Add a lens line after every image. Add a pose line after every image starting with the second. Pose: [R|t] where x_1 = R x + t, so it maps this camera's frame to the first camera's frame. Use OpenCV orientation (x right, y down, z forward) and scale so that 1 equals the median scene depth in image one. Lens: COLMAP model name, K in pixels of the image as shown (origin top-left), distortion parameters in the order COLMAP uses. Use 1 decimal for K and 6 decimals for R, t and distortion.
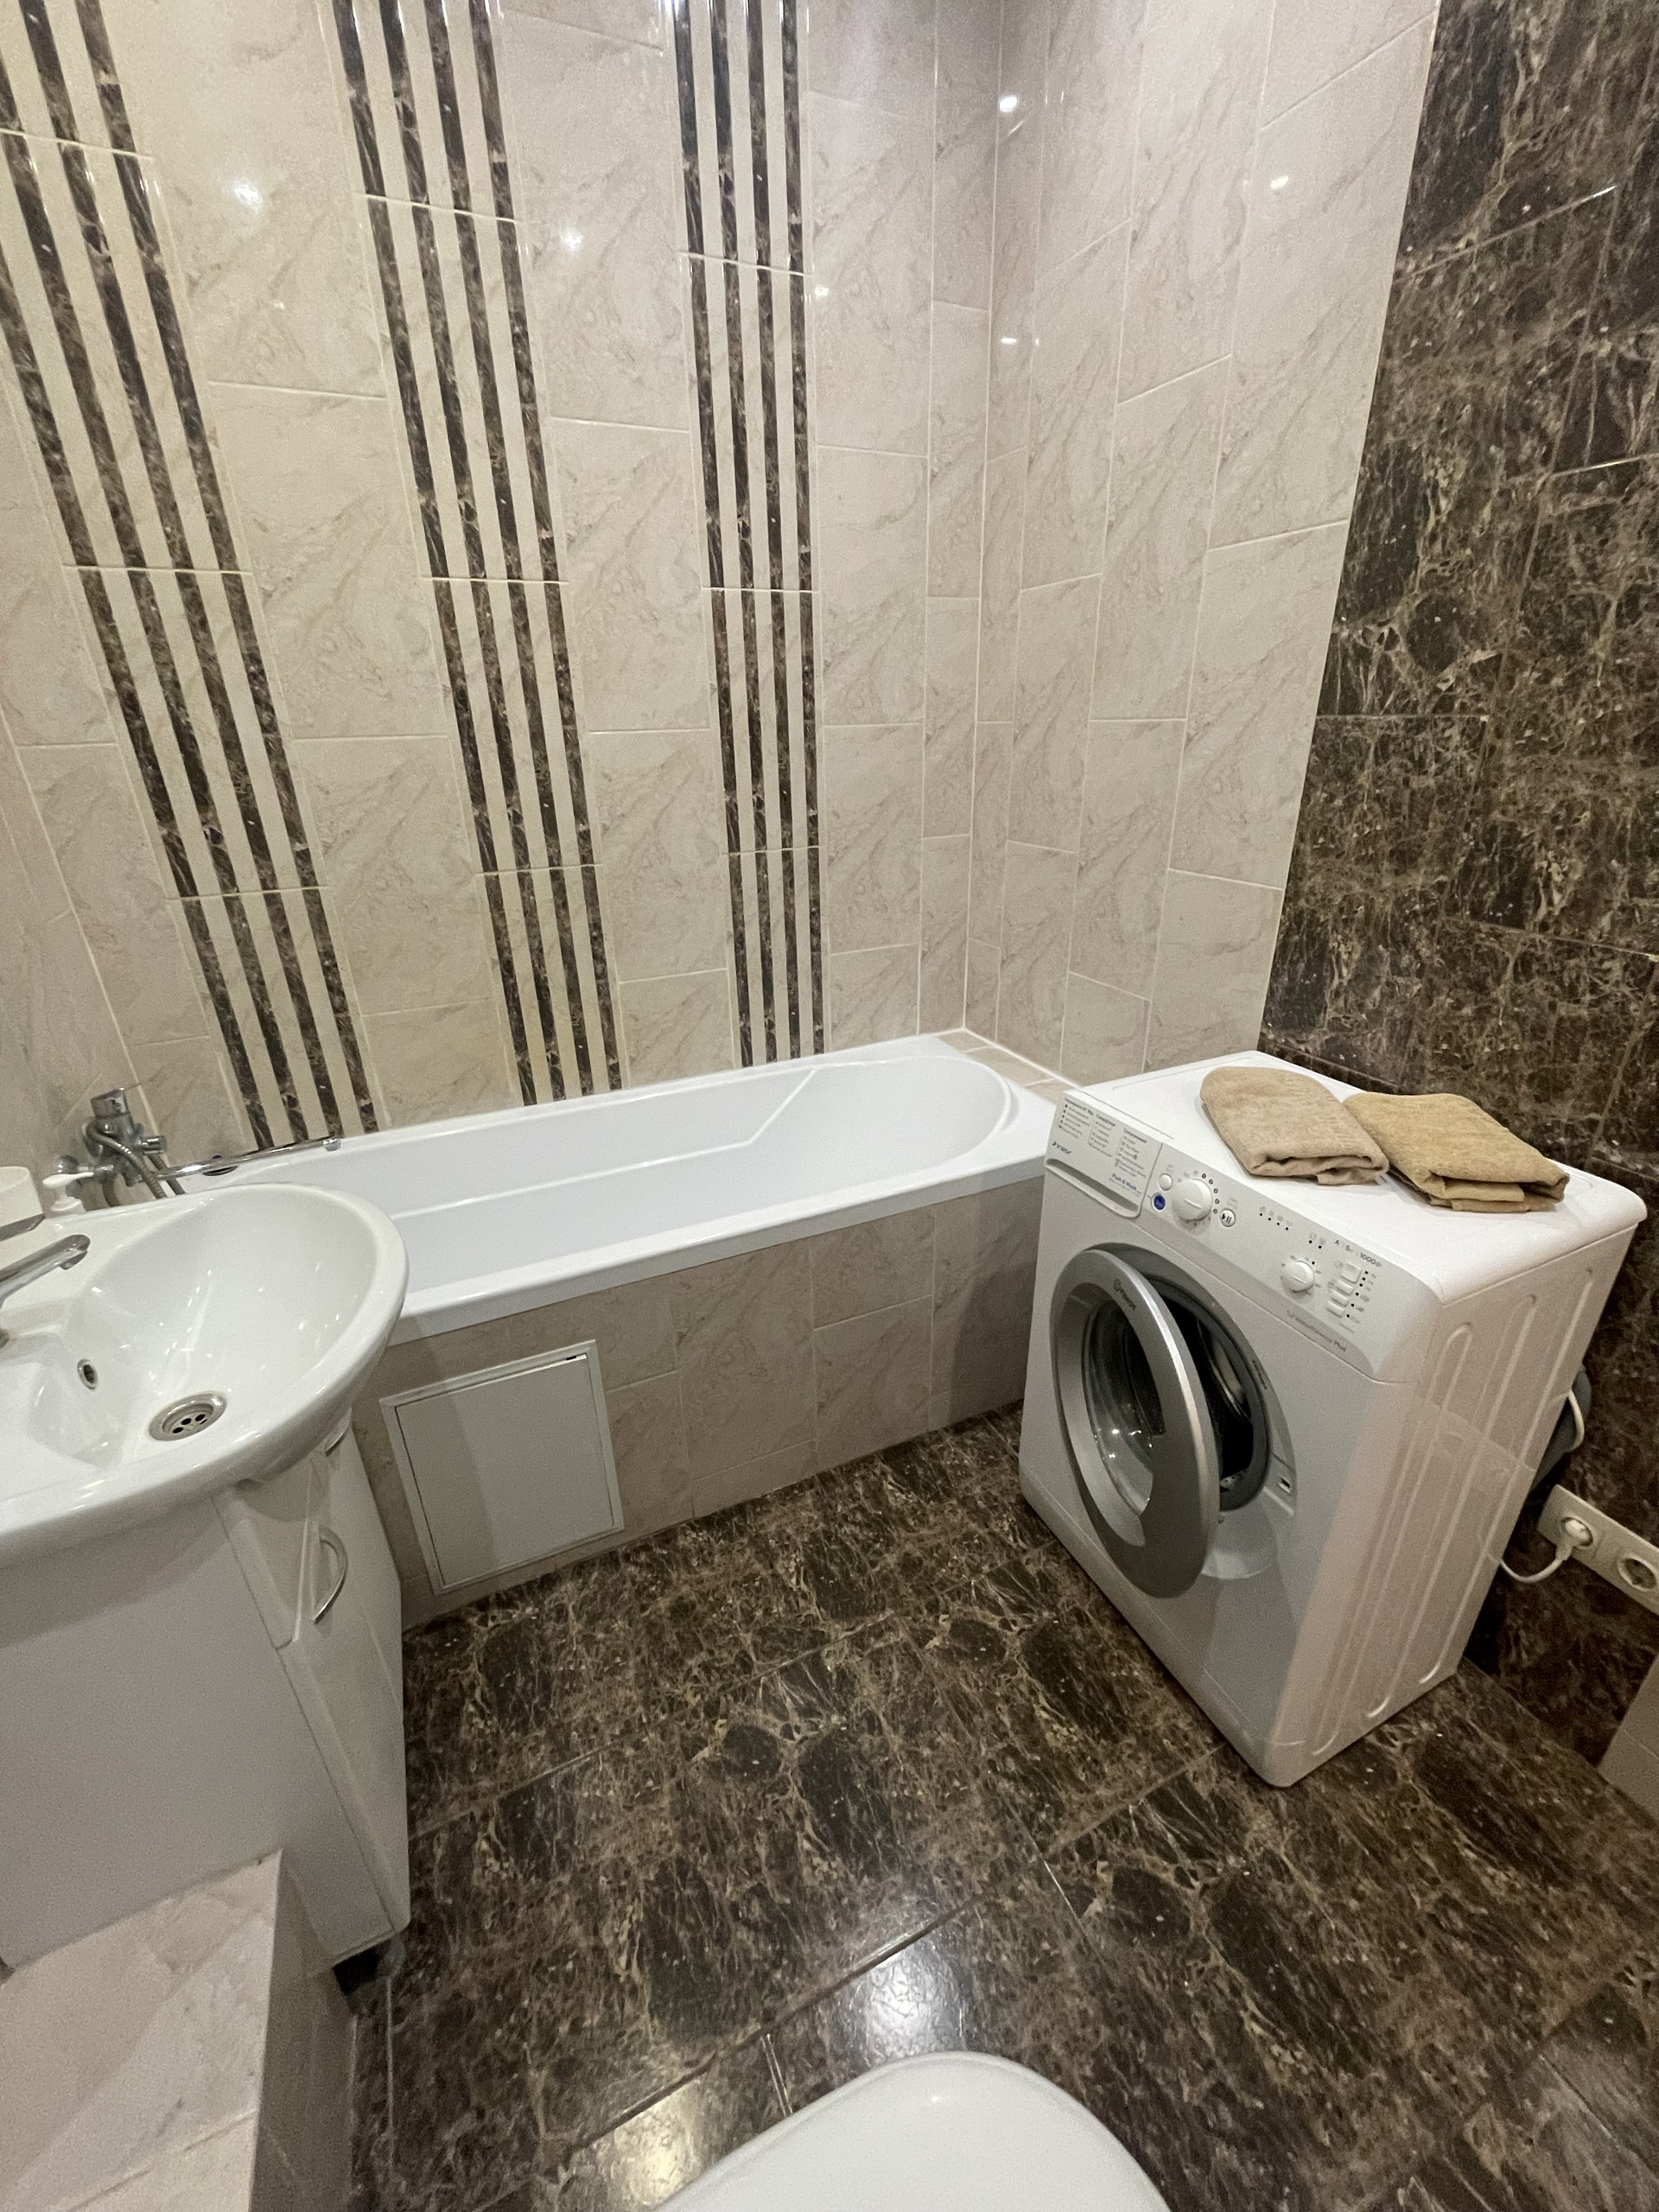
lens RADIAL K [[892.3, 0, 830.5], [0, 892.3, 1111.0], [0, 0, 1]] dist [-0.001541, -0.000866]
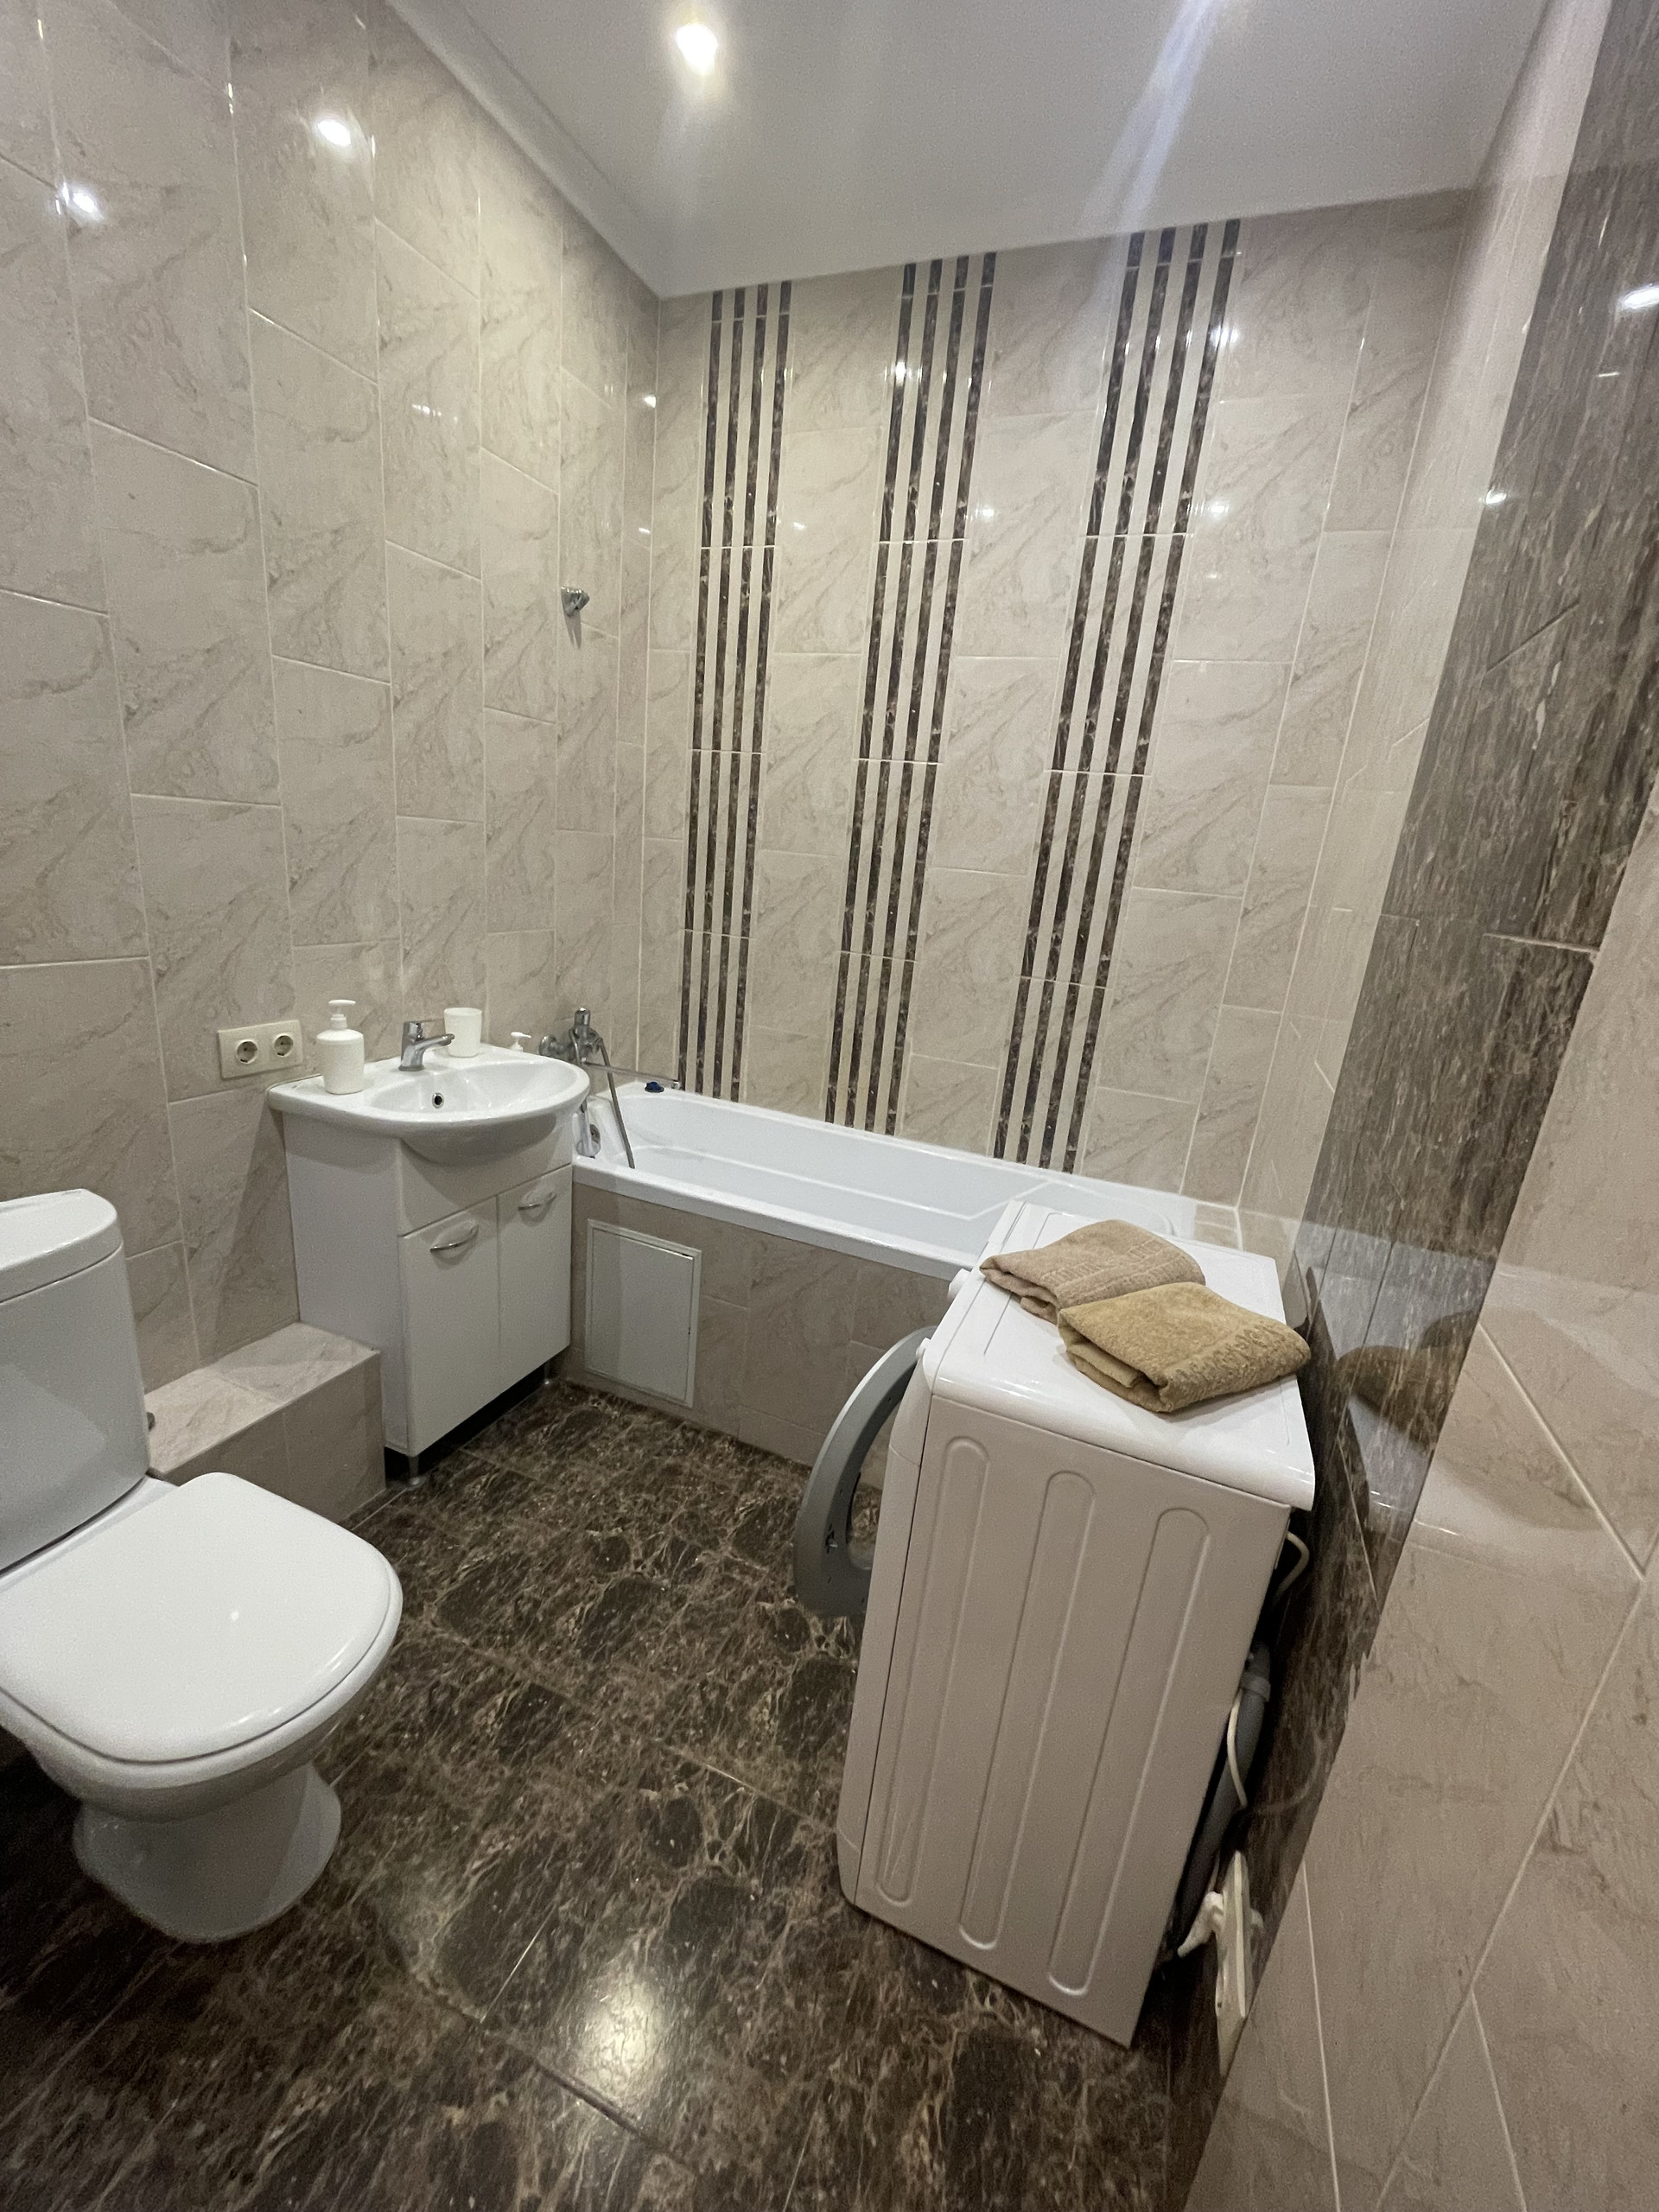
lens RADIAL K [[892.3, 0, 830.7], [0, 892.3, 1110.9], [0, 0, 1]] dist [-0.001541, -0.000866]
pose [[0.671113, 0.286639, -0.683700, 0.729860], [-0.394205, 0.919021, -0.001652, -0.026929], [0.627861, 0.270626, 0.729762, 0.025825]]
